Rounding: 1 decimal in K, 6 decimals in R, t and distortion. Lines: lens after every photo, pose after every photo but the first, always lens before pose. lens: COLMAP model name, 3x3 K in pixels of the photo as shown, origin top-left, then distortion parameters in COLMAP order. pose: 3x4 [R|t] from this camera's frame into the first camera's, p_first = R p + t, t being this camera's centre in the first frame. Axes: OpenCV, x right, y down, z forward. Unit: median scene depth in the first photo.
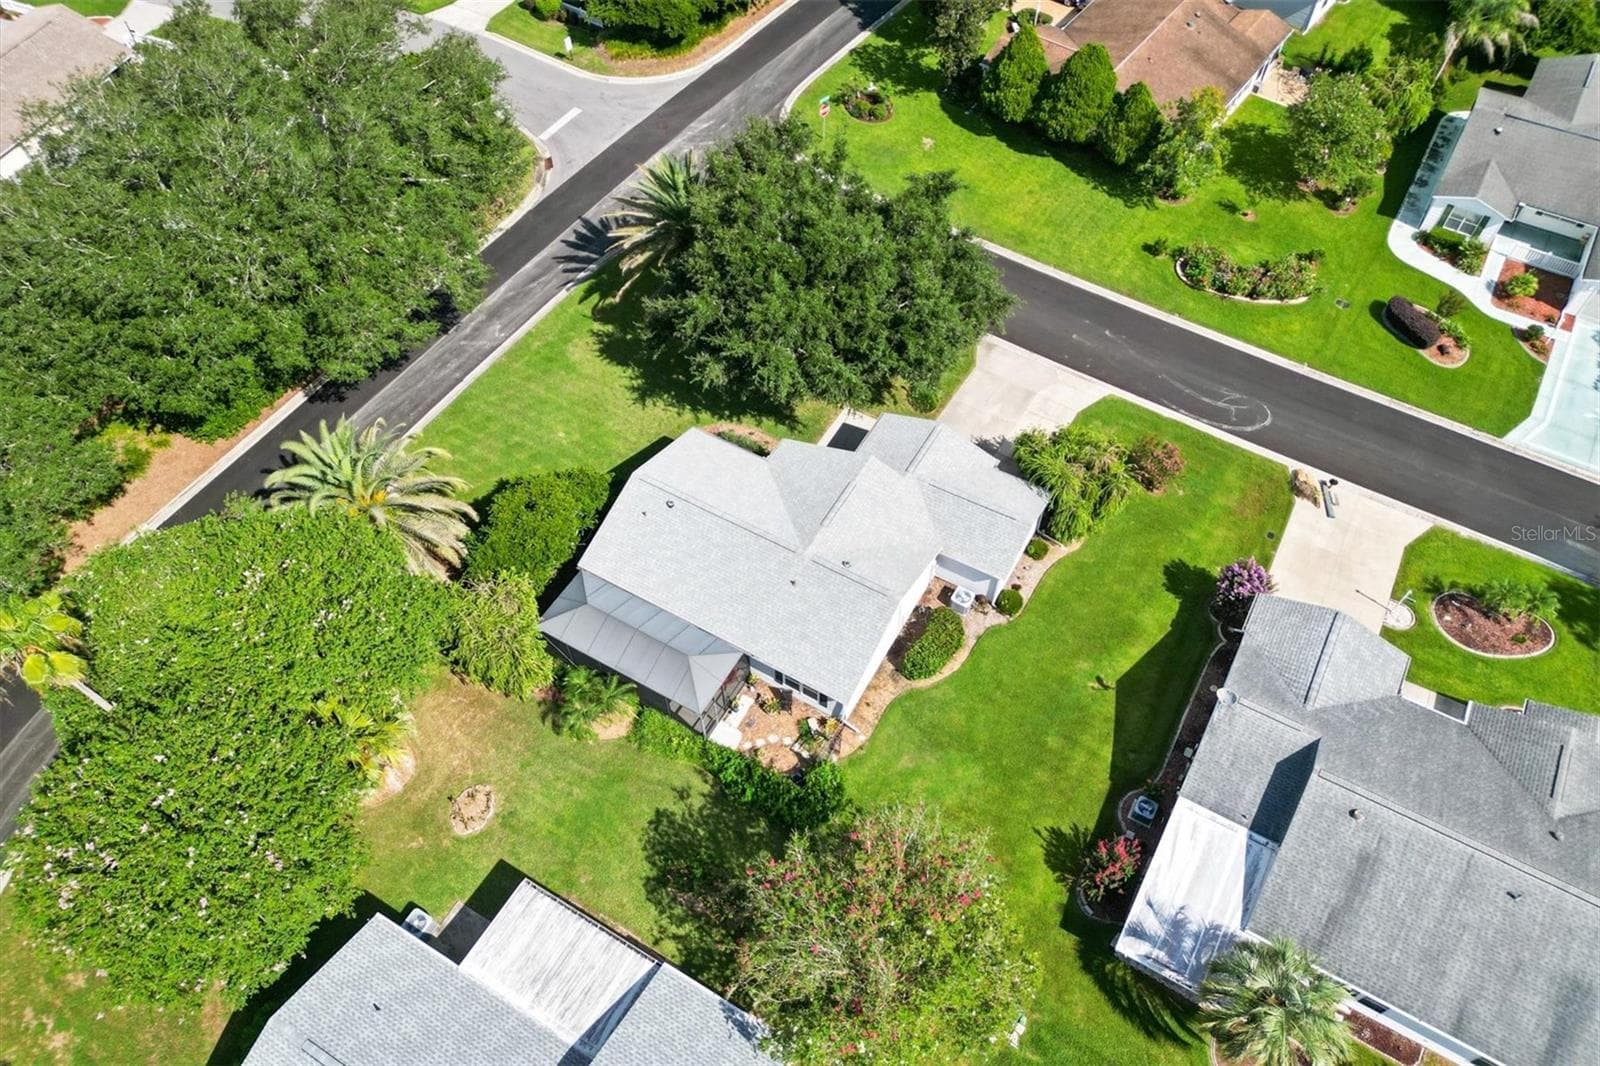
lens RADIAL K [[1105.5, 0, 800.0], [0, 1105.5, 533.0], [0, 0, 1]] dist [0.068884, -0.065756]
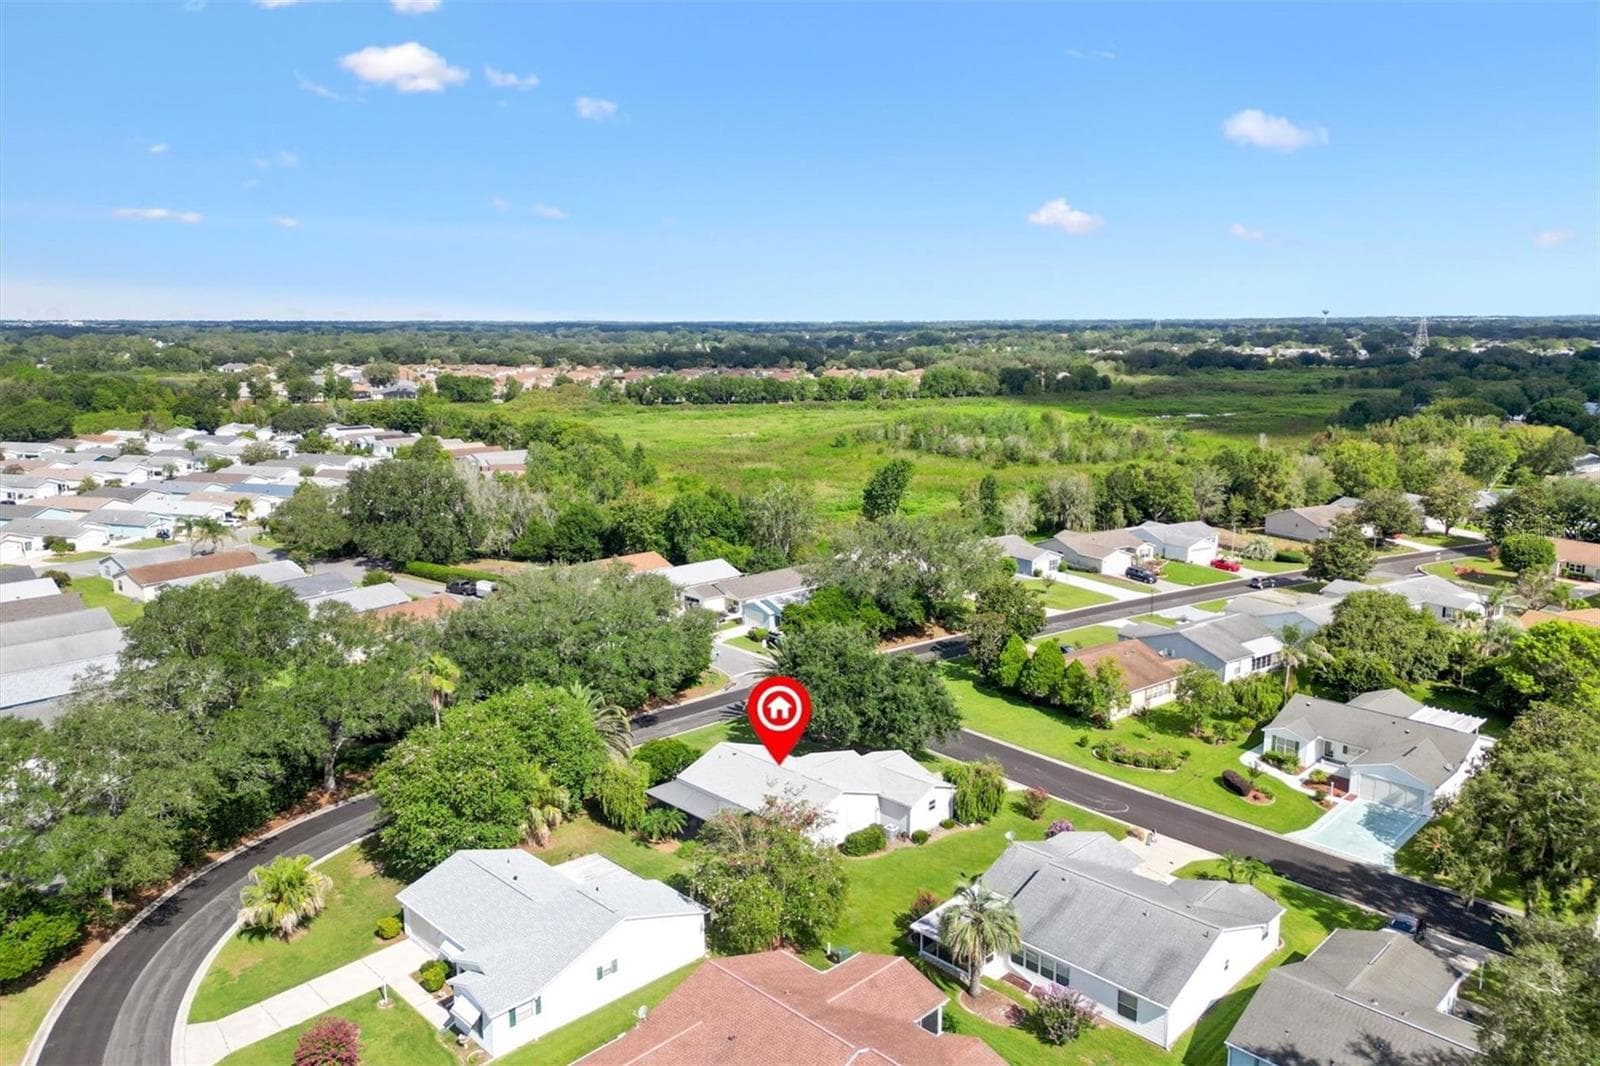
lens RADIAL K [[1105.5, 0, 800.0], [0, 1105.5, 533.0], [0, 0, 1]] dist [0.068884, -0.065756]
pose [[0.967130, 0.053872, -0.248510, 0.347771], [-0.211284, 0.714033, -0.667469, 0.755522], [0.141487, 0.698036, 0.701945, -0.417708]]
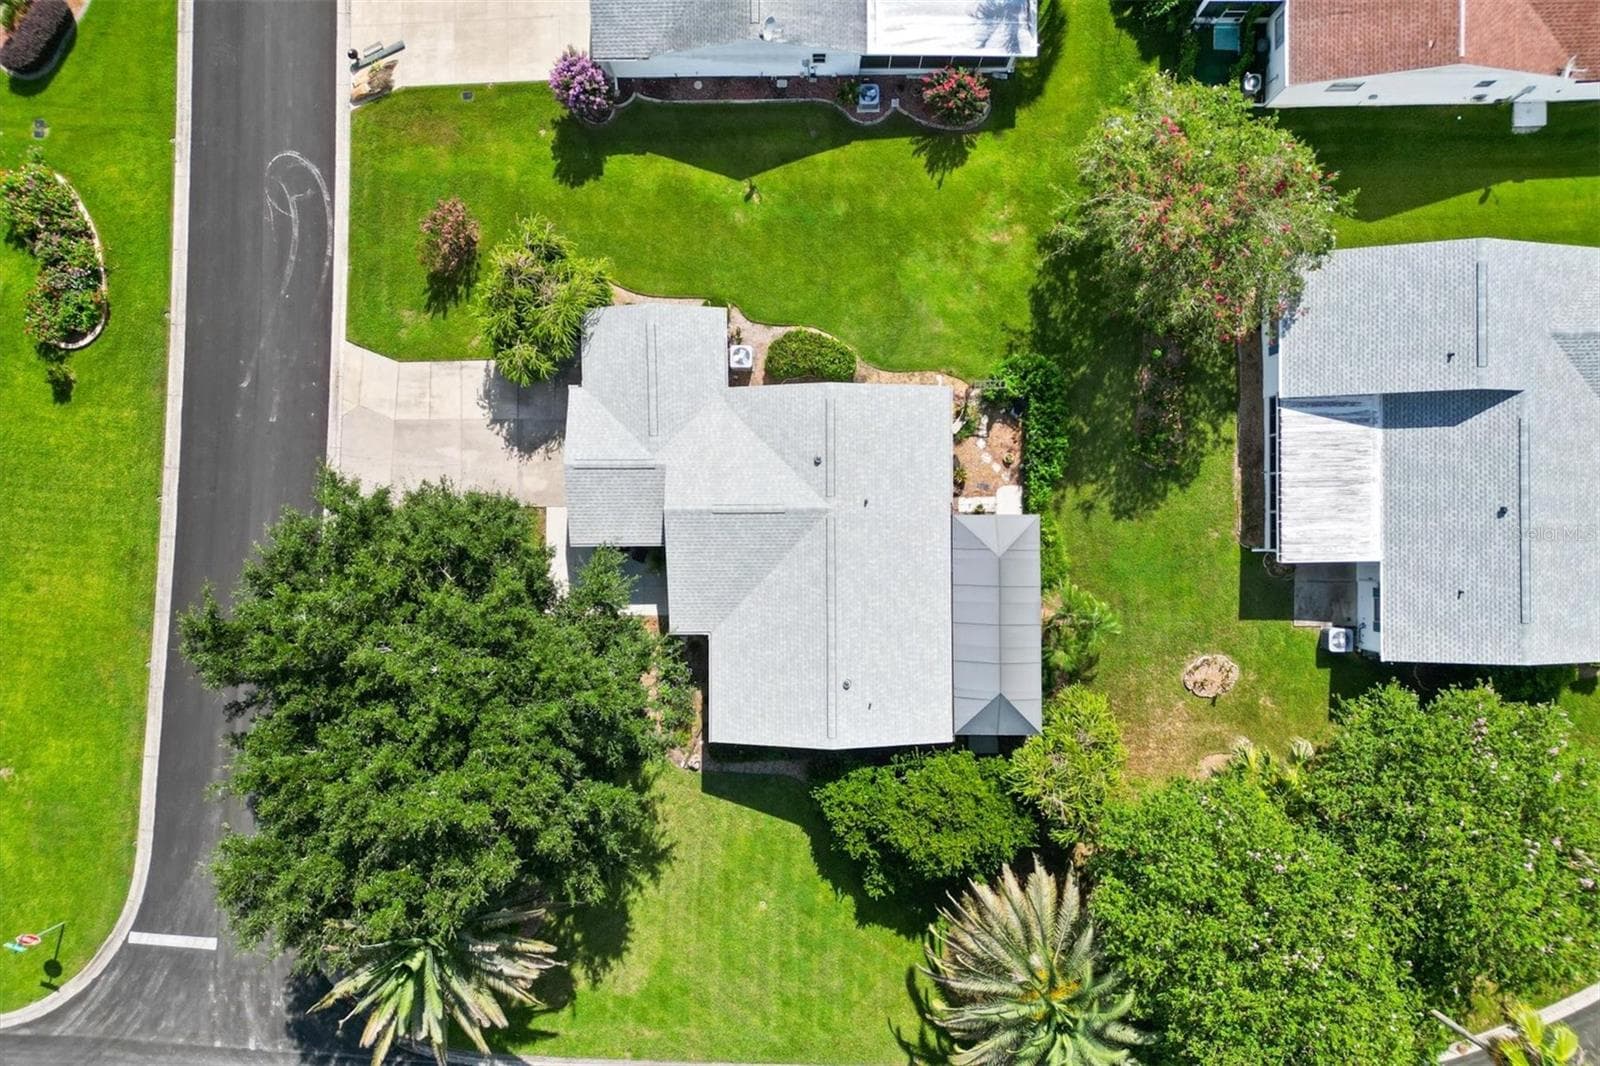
lens RADIAL K [[1105.5, 0, 800.0], [0, 1105.5, 533.0], [0, 0, 1]] dist [0.068884, -0.065756]
pose [[-0.506114, -0.862218, 0.020710, -0.014462], [0.715510, -0.406348, 0.568267, -0.407483], [-0.481554, 0.302426, 0.822584, 0.249729]]
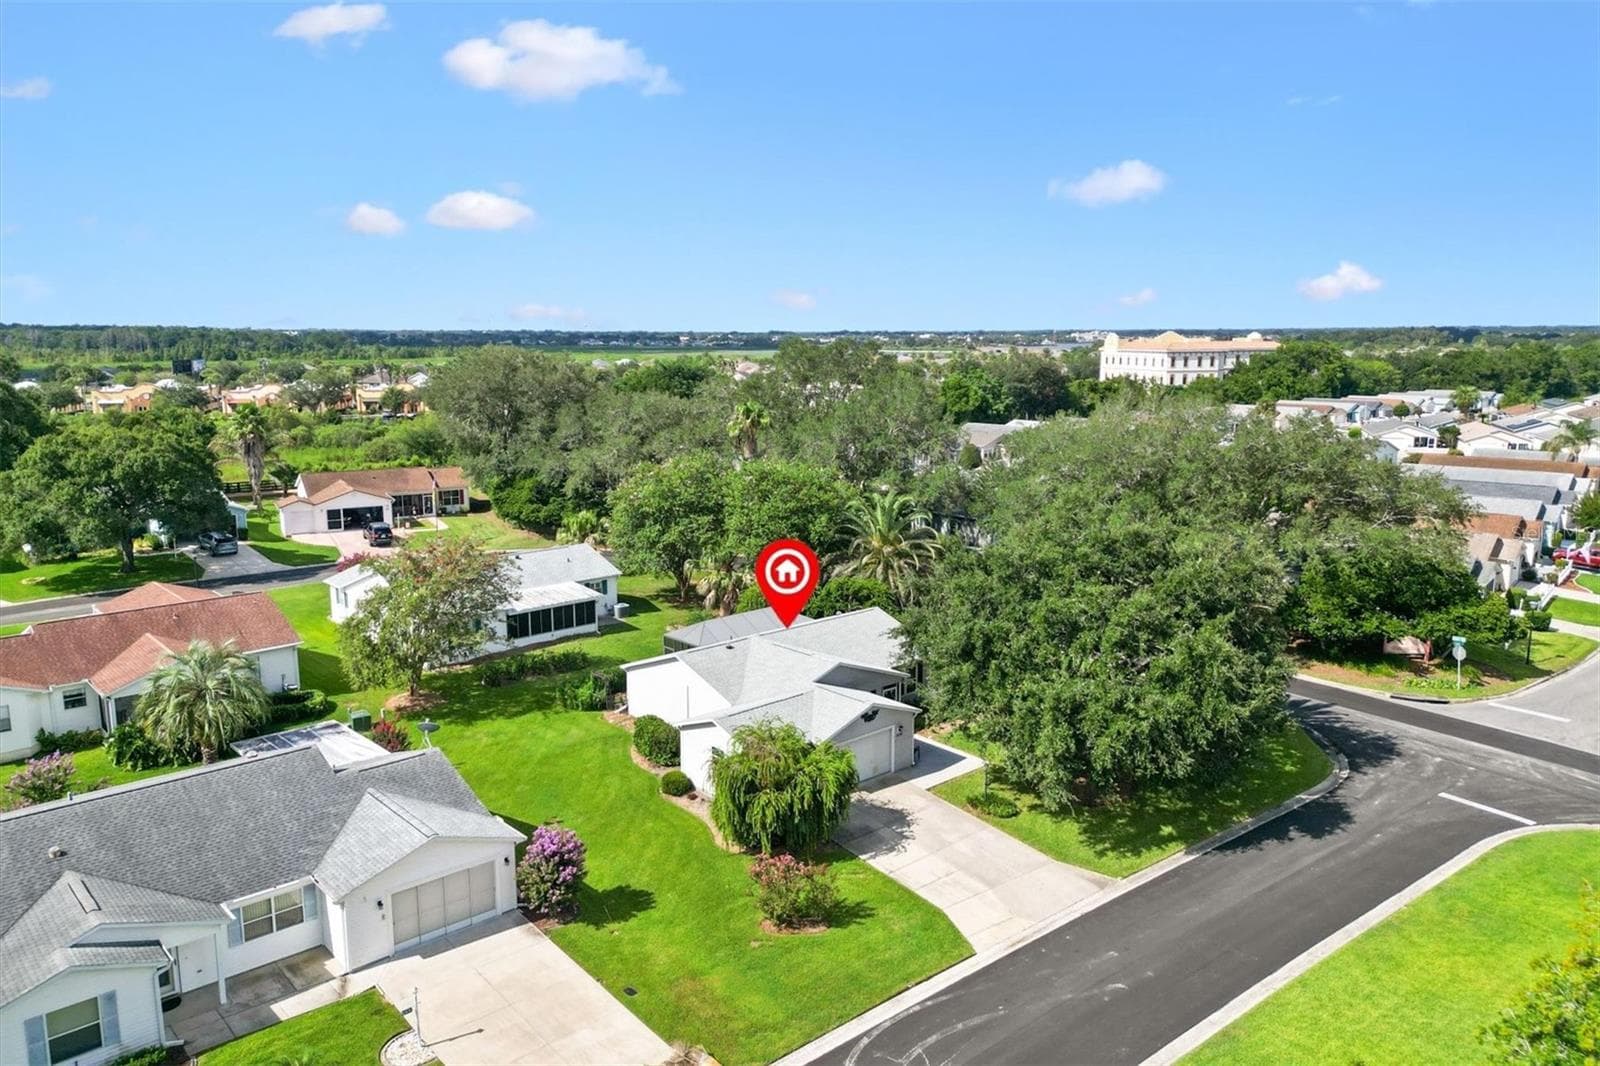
lens RADIAL K [[1105.5, 0, 800.0], [0, 1105.5, 533.0], [0, 0, 1]] dist [0.068884, -0.065756]
pose [[-0.310844, 0.171614, -0.934839, 0.867279], [-0.772758, 0.527013, 0.353697, -0.399524], [0.553372, 0.832349, -0.031203, 0.792751]]
